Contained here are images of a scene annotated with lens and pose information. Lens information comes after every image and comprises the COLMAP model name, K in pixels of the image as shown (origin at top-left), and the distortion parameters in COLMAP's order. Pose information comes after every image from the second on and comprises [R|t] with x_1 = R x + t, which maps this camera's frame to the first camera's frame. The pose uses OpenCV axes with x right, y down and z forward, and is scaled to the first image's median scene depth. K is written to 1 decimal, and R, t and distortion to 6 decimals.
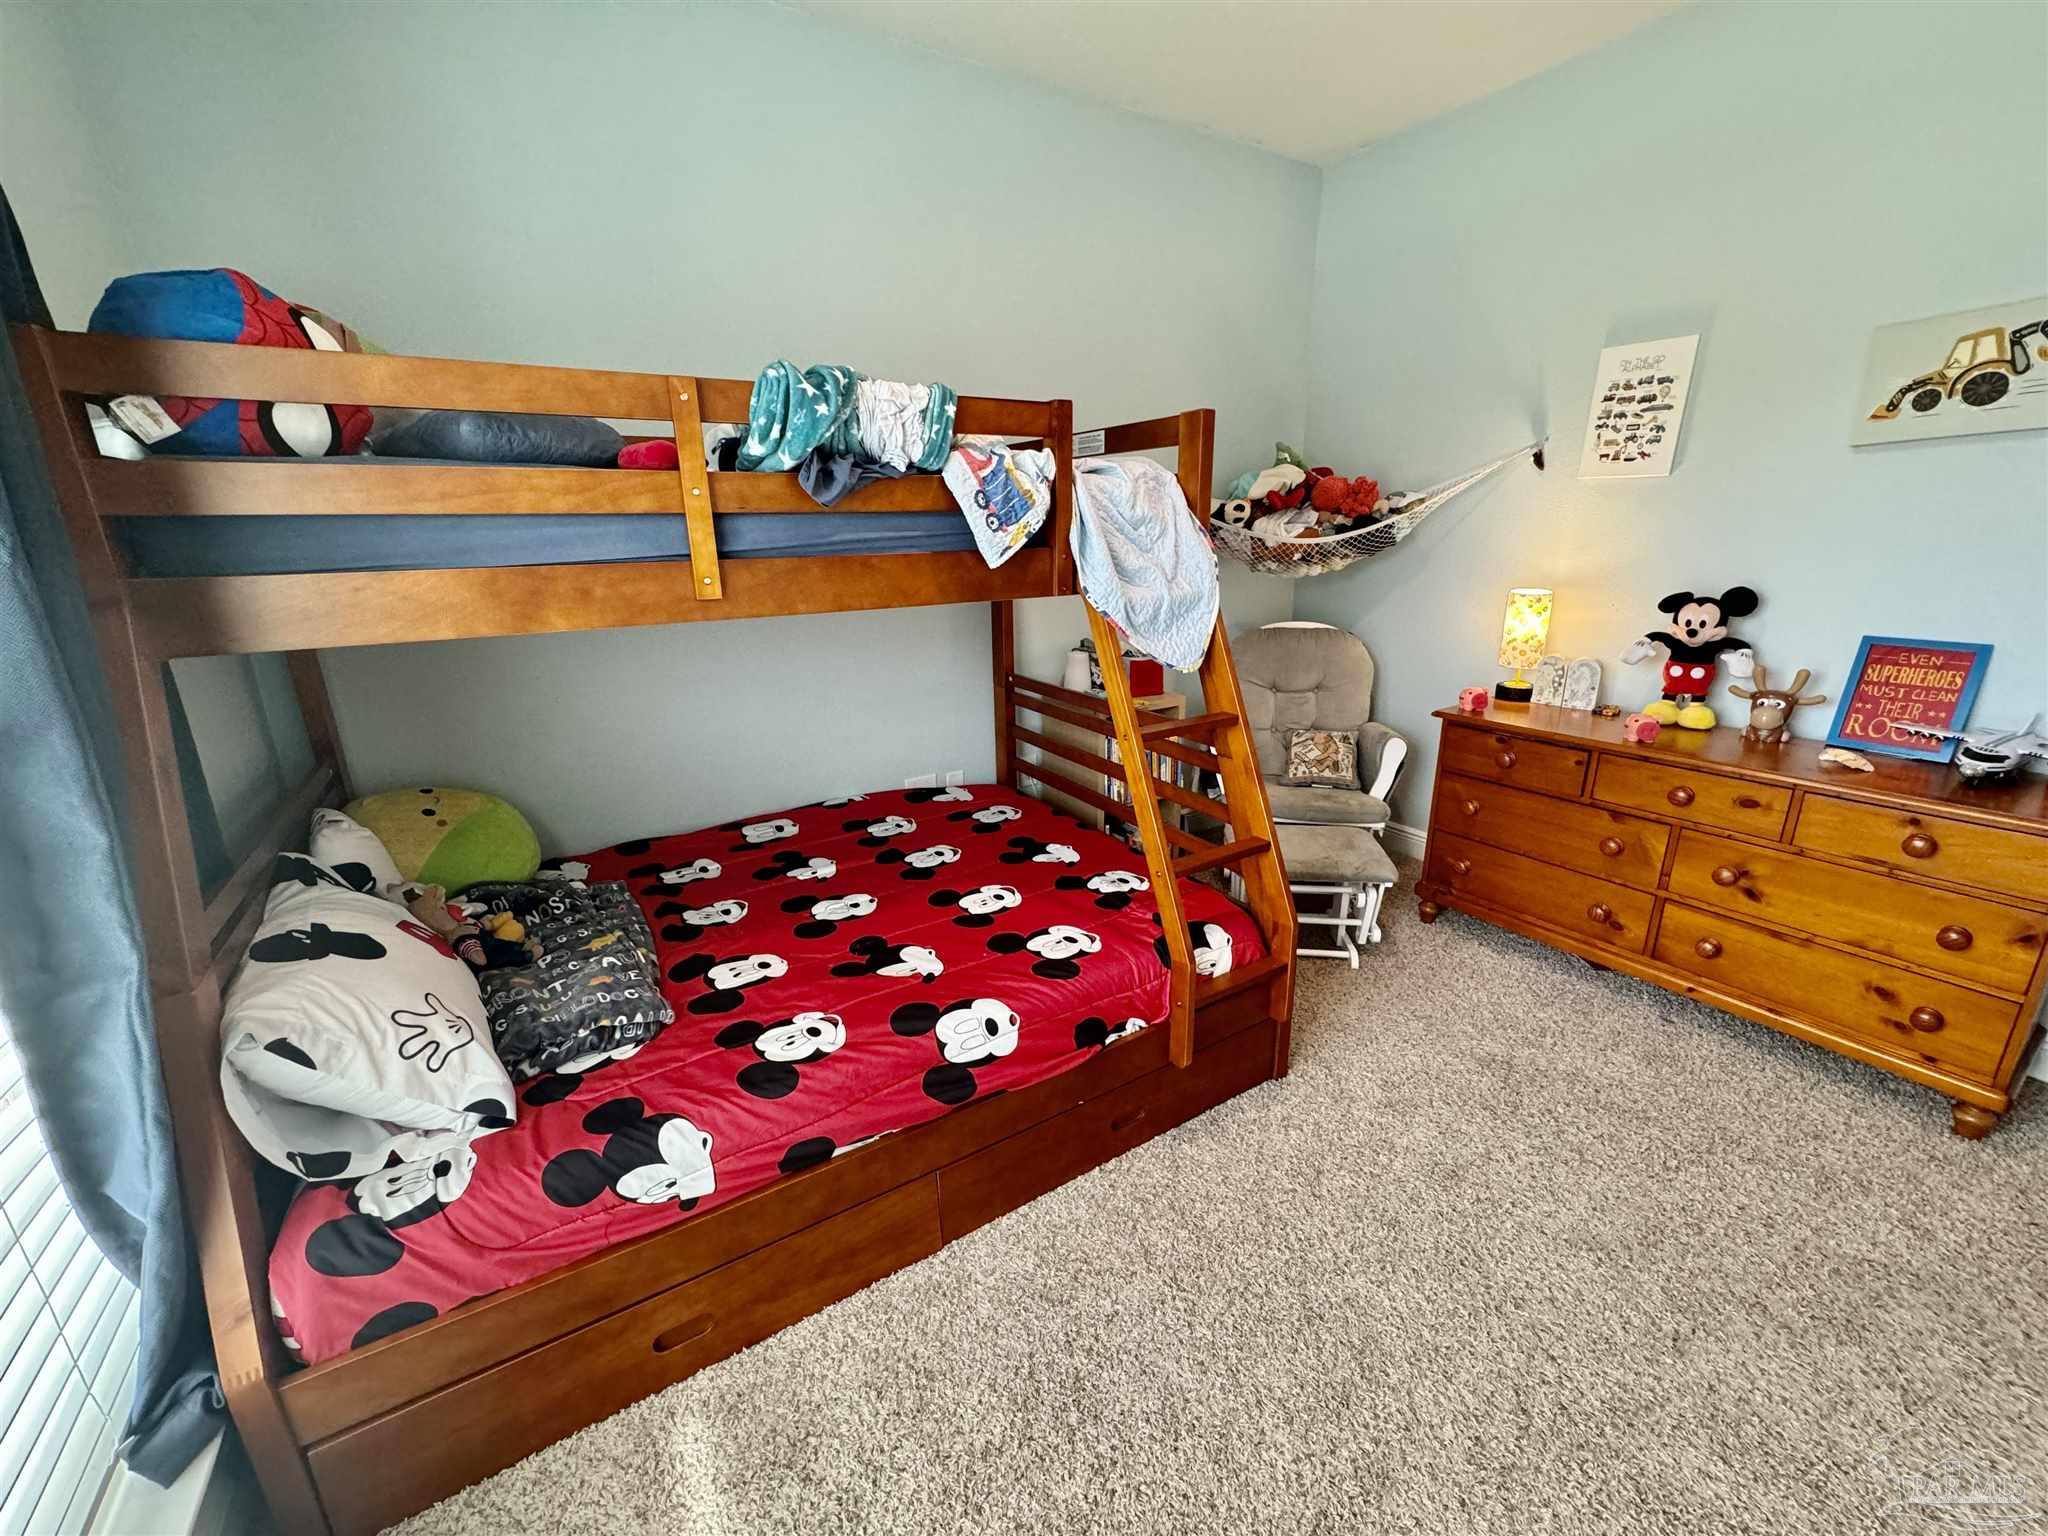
lens RADIAL K [[813.9, 0, 1026.2], [0, 813.9, 770.1], [0, 0, 1]] dist [-0.001419, 0.000103]
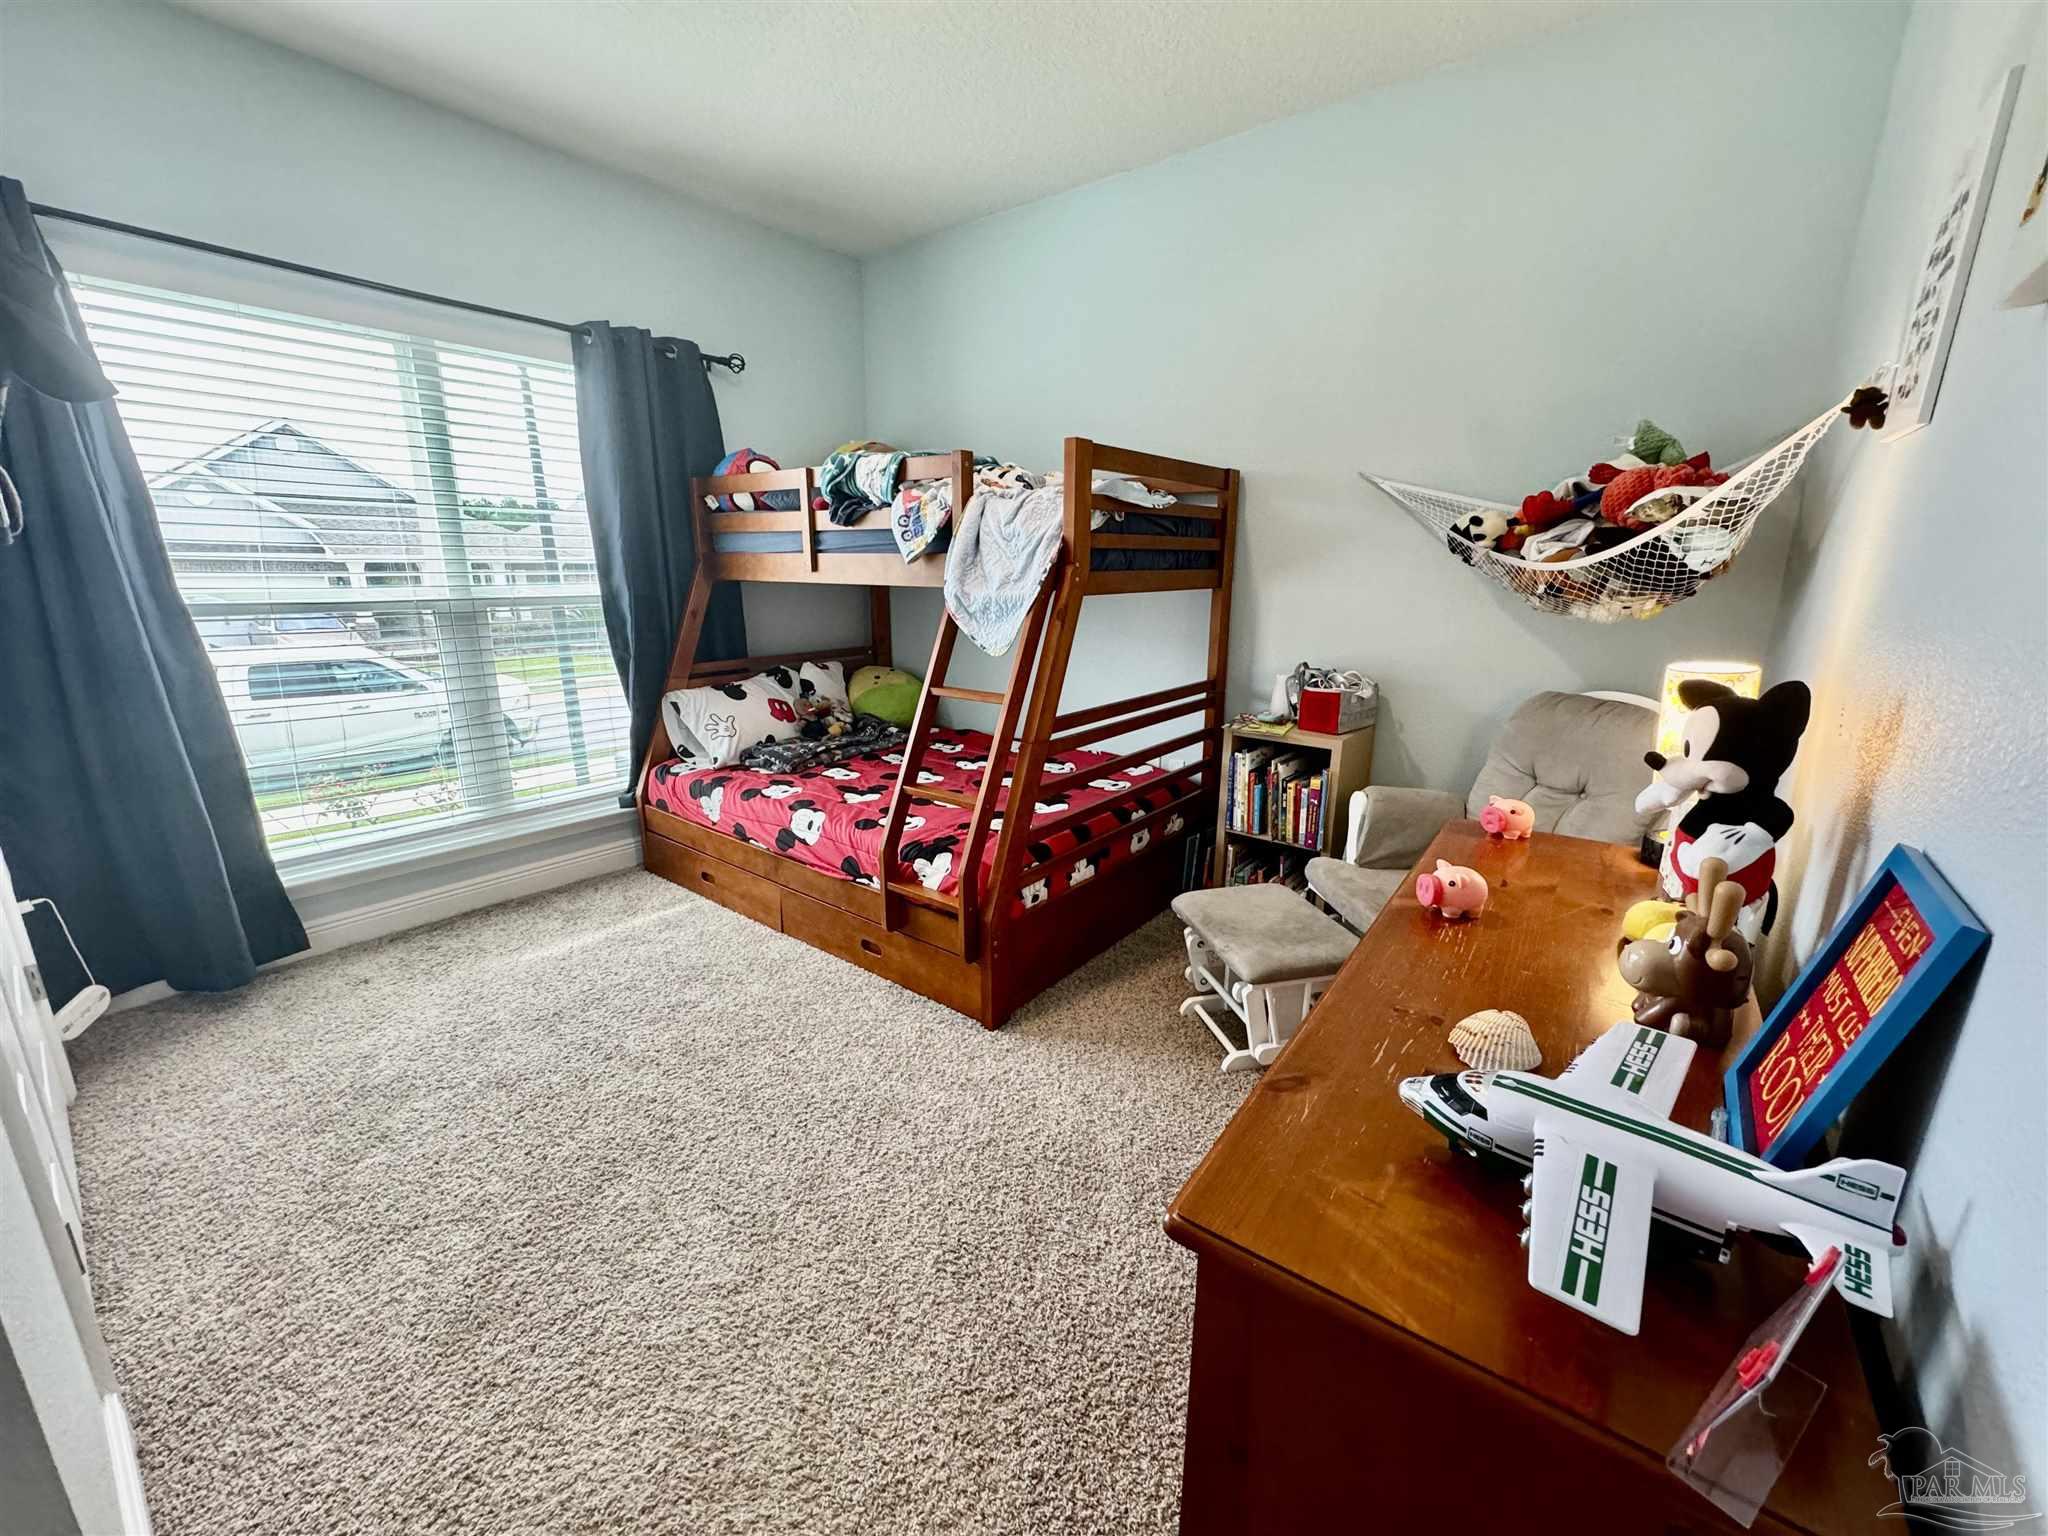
lens RADIAL K [[813.9, 0, 1031.3], [0, 813.9, 767.0], [0, 0, 1]] dist [-0.001419, 0.000103]
pose [[0.351952, 0.250499, -0.901876, 1.703245], [-0.280330, 0.947506, 0.153776, -0.207253], [0.893053, 0.198701, 0.403700, 0.716428]]
